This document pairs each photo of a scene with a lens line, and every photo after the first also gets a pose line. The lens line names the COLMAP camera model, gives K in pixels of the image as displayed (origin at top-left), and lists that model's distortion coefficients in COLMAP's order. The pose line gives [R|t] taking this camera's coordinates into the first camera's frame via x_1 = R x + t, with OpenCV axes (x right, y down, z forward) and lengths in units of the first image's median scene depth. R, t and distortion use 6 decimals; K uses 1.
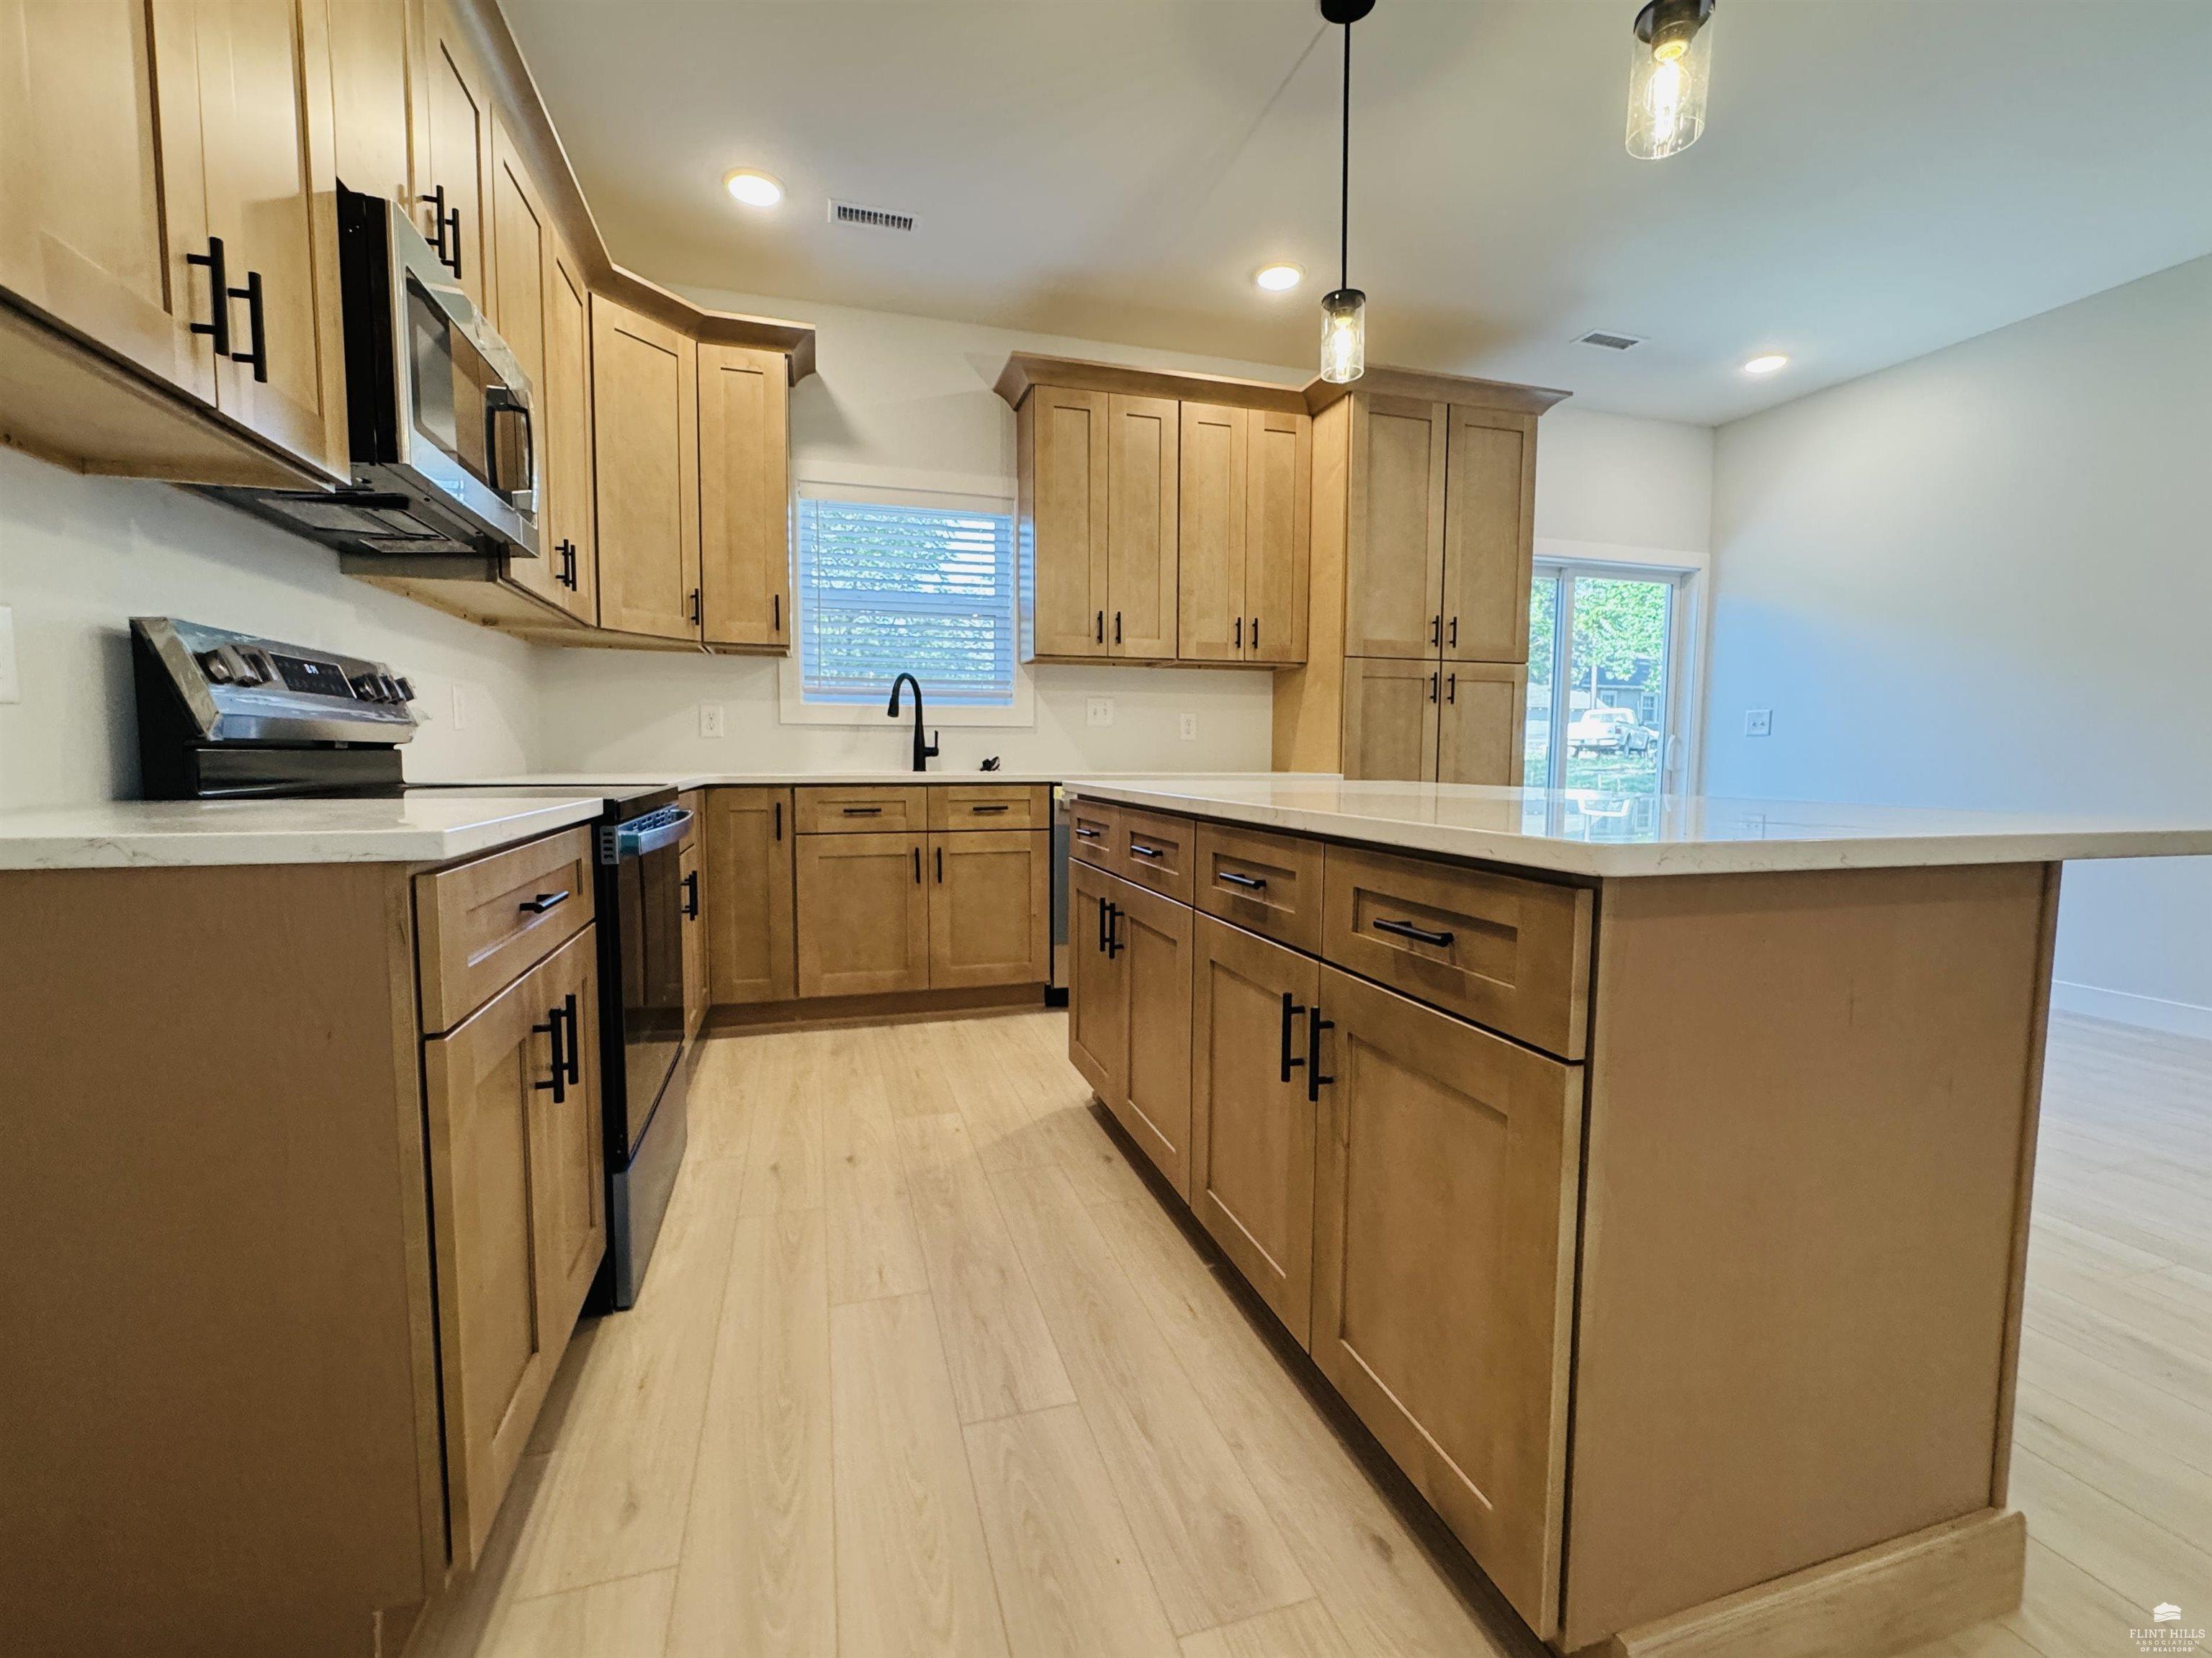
lens RADIAL K [[929.1, 0, 1104.7], [0, 929.1, 825.8], [0, 0, 1]] dist [0.005214, 0.000138]
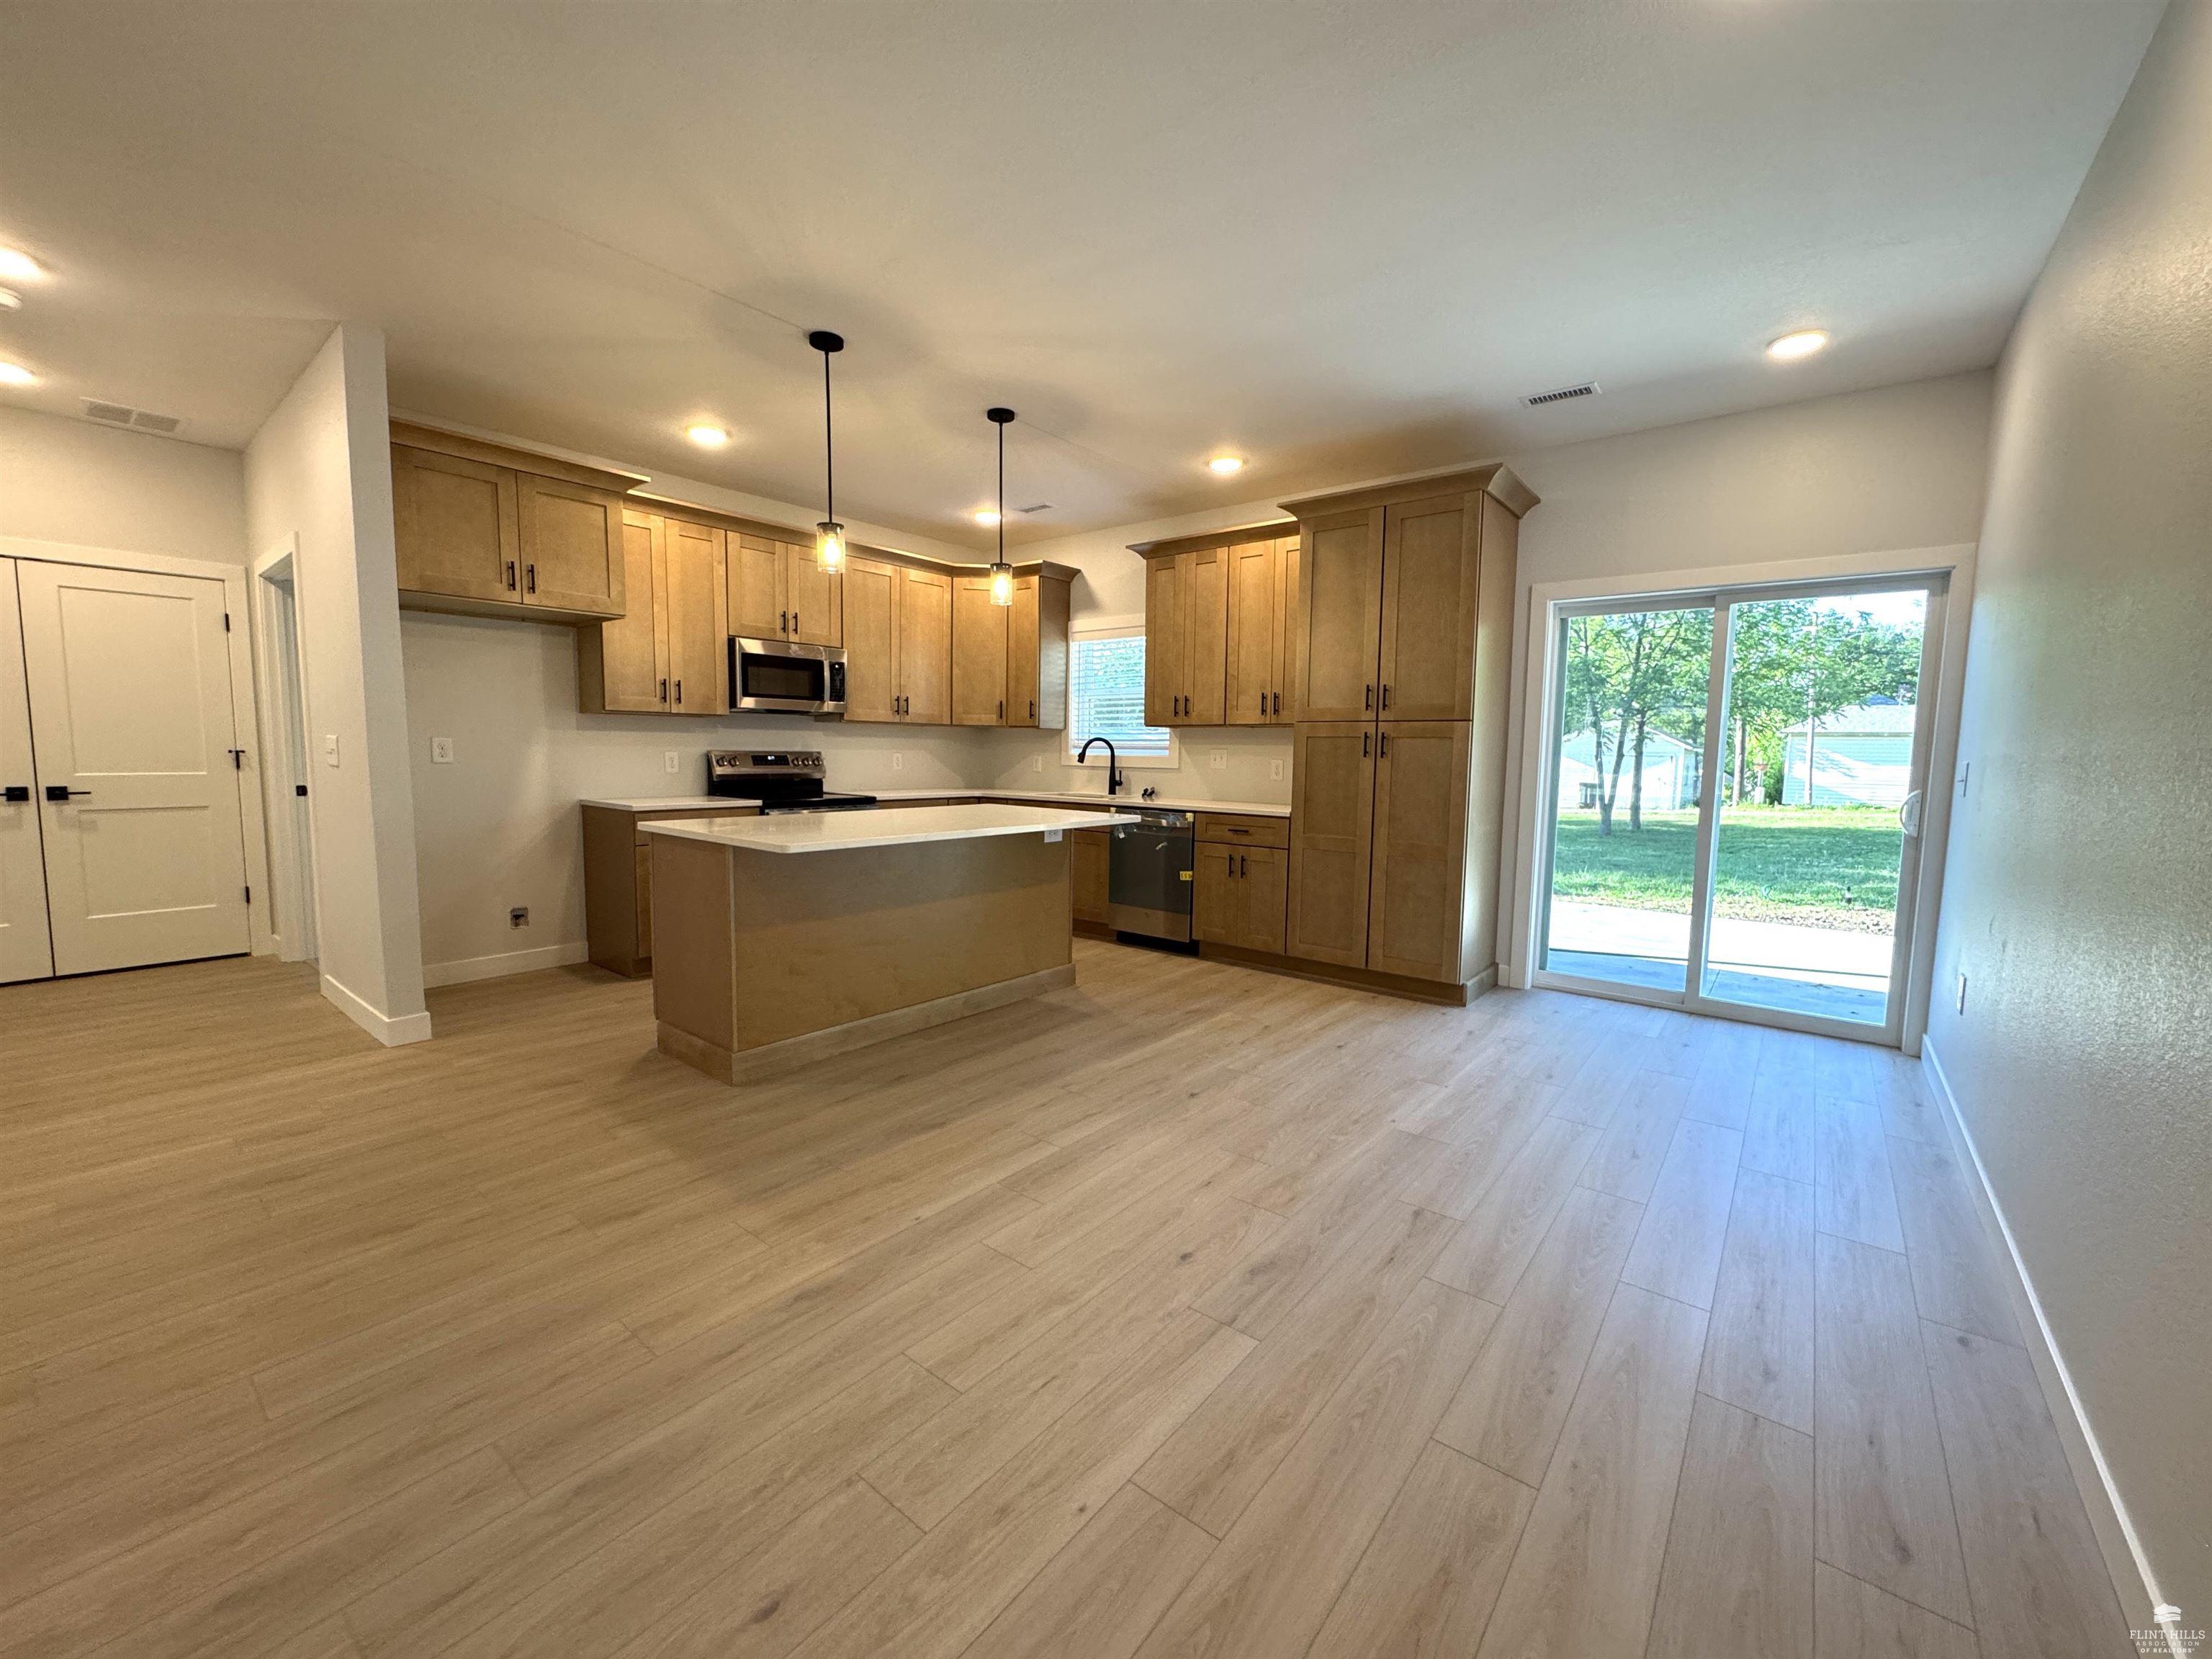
lens RADIAL K [[882.4, 0, 1105.2], [0, 882.4, 829.2], [0, 0, 1]] dist [-0.007666, 0.001861]
pose [[0.561323, 0.081049, -0.823619, 1.107647], [-0.077206, 0.995981, 0.045391, -0.067025], [0.823988, 0.038109, 0.565325, 0.089933]]
